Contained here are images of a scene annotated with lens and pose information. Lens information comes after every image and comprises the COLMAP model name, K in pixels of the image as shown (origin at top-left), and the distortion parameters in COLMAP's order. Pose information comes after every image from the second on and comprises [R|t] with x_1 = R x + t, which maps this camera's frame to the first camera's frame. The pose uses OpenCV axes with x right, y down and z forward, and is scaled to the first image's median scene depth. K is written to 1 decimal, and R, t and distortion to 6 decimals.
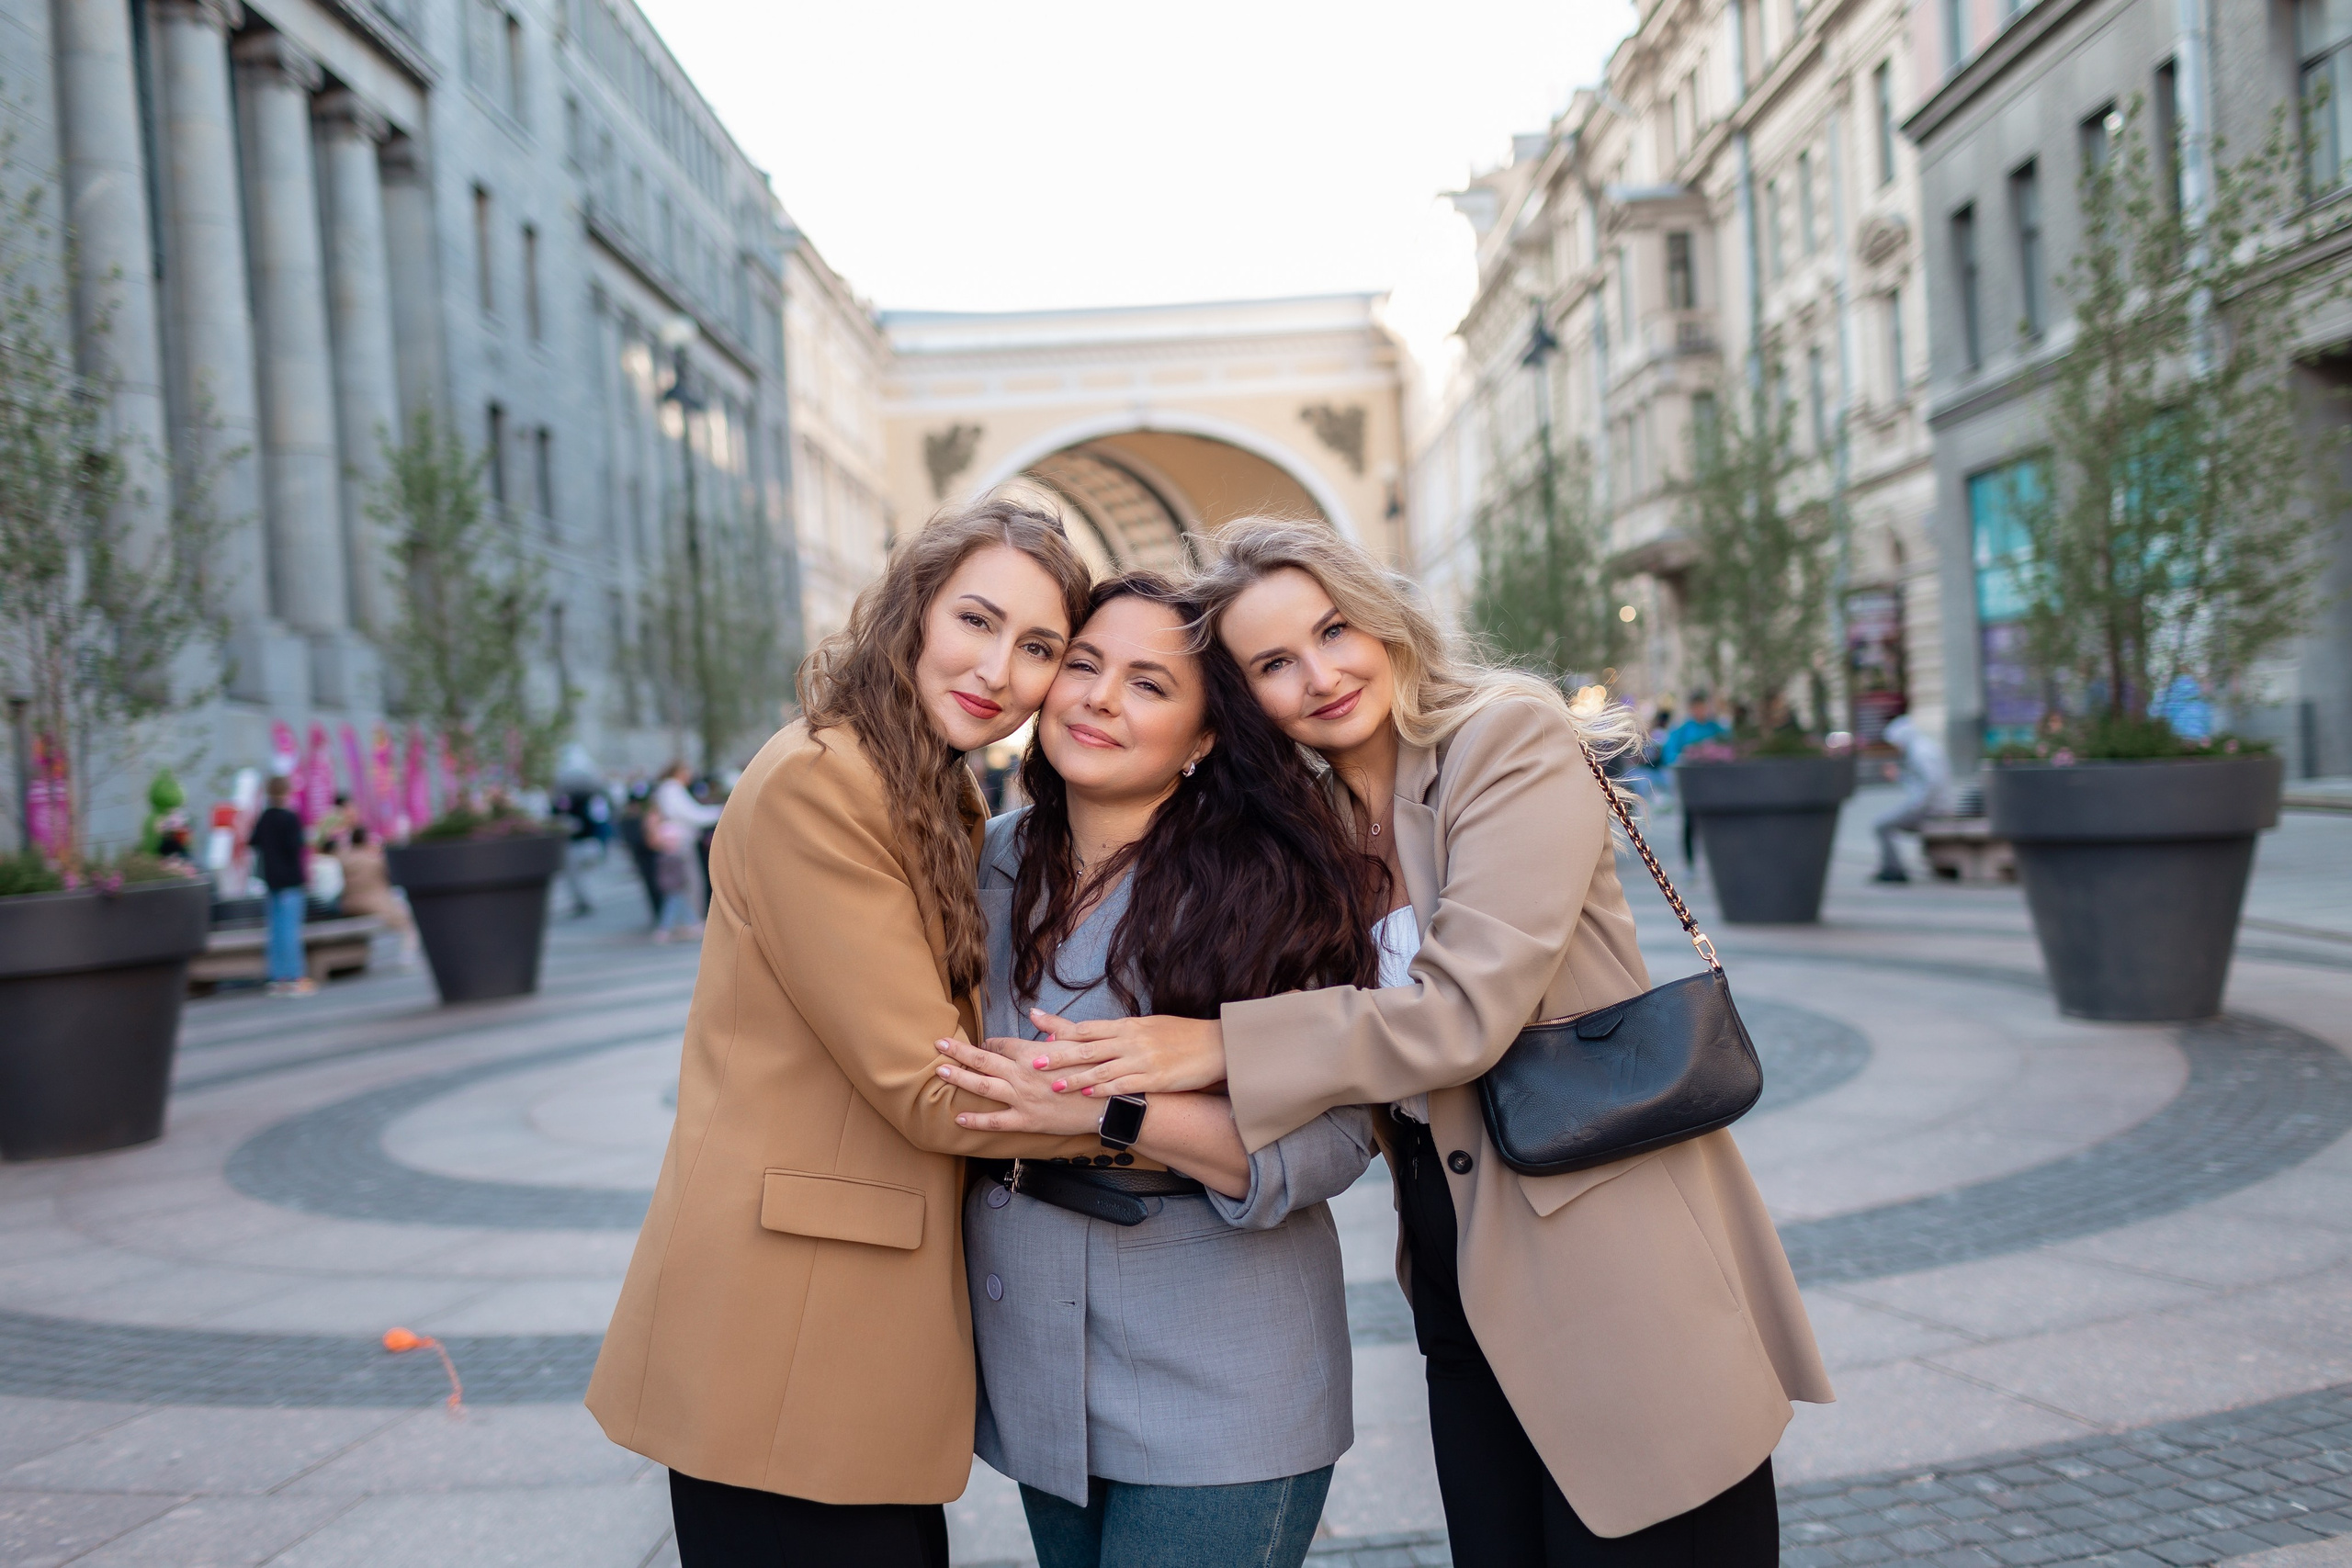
lens RADIAL K [[2313.0, 0, 1176.0], [0, 2313.0, 784.0], [0, 0, 1]] dist [0.005426, -0.000262]
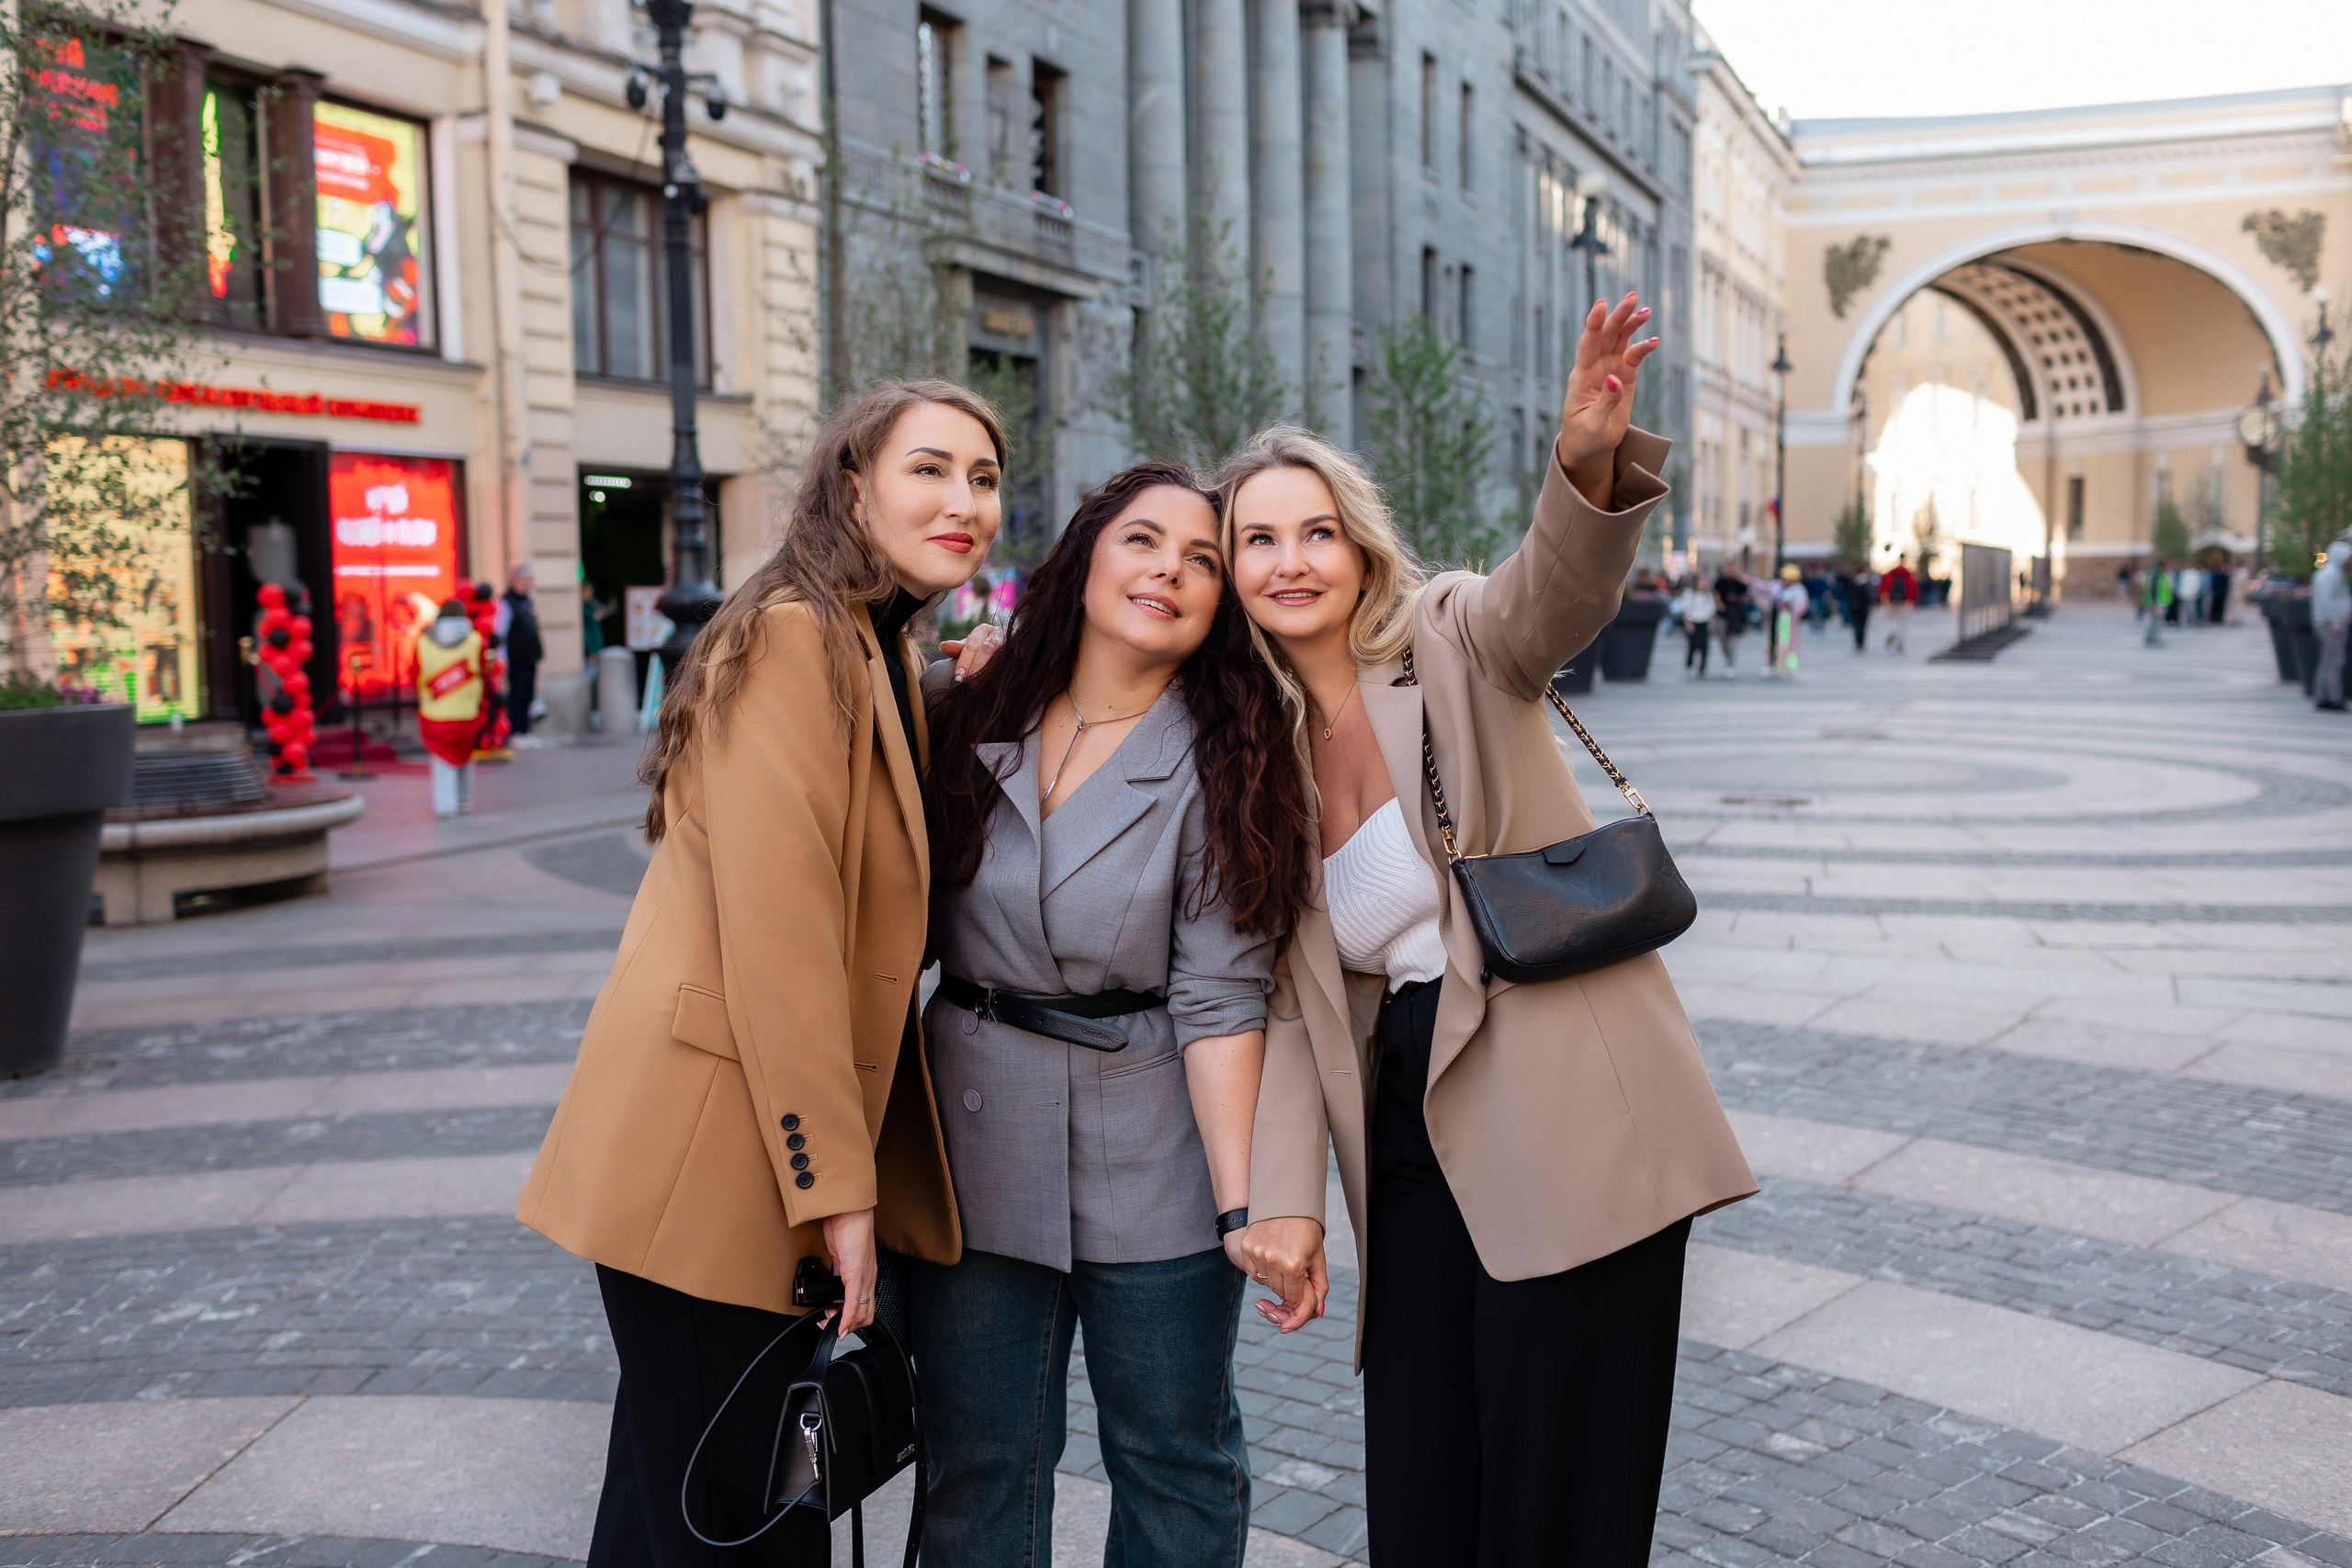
lens RADIAL K [[2313.0, 0, 1176.0], [0, 2313.0, 784.0], [0, 0, 1]] dist [0.005426, -0.000262]
pose [[0.928980, 0.083280, -0.360639, 0.021905], [-0.052453, 0.994146, 0.094457, -0.000125], [0.366394, -0.068832, 0.927910, -0.109337]]
